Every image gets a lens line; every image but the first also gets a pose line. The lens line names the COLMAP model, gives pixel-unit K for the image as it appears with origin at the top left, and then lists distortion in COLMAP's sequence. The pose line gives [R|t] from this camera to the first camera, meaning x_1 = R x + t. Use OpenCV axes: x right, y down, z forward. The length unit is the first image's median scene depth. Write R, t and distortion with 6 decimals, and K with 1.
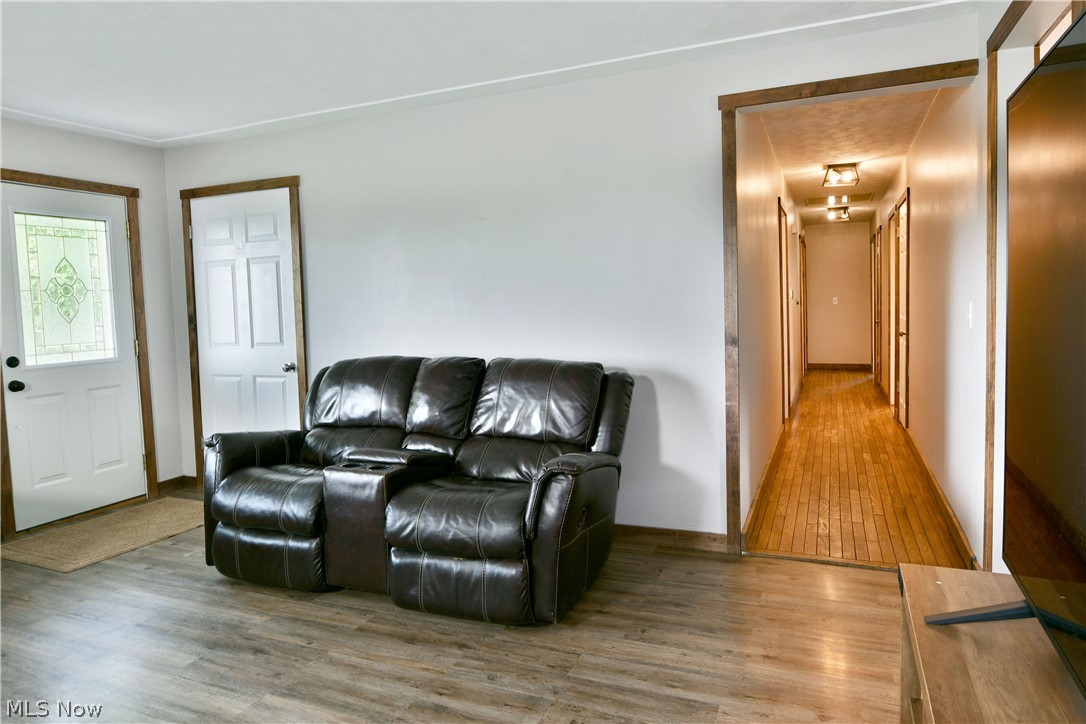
lens RADIAL K [[665.6, 0, 559.1], [0, 665.6, 342.6], [0, 0, 1]] dist [-0.011679, -0.005422]
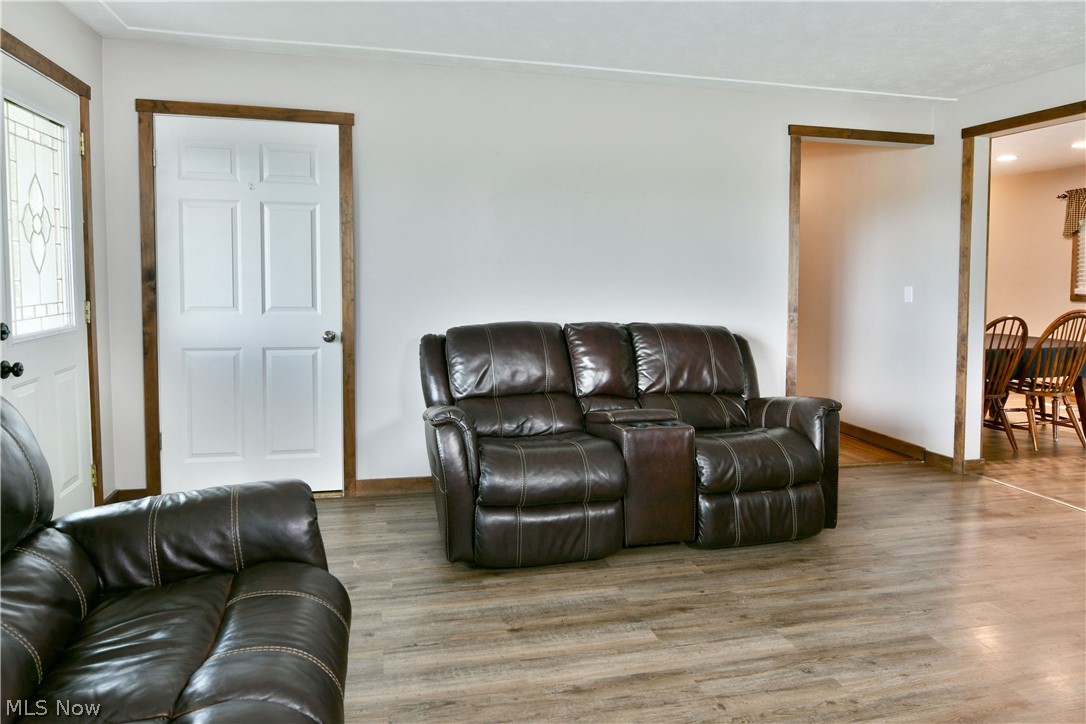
lens RADIAL K [[665.6, 0, 517.4], [0, 665.6, 303.3], [0, 0, 1]] dist [-0.011679, -0.005422]
pose [[0.817235, 0.017968, 0.576025, -0.964082], [-0.003157, 0.999638, -0.026702, 0.022863], [-0.576297, 0.020003, 0.816996, 0.240767]]
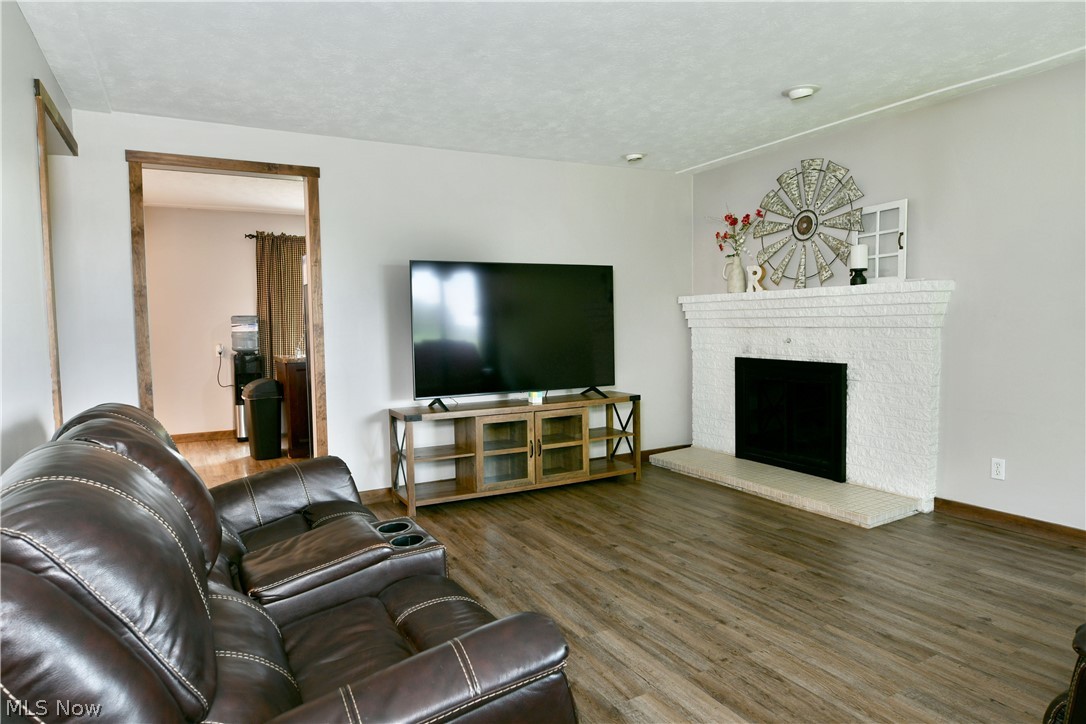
lens RADIAL K [[665.6, 0, 534.5], [0, 665.6, 369.6], [0, 0, 1]] dist [-0.011679, -0.005422]
pose [[-0.776137, 0.001098, 0.630563, -0.763404], [0.084505, 0.991159, 0.102288, -0.043637], [-0.624876, 0.132675, -0.769368, 1.291857]]
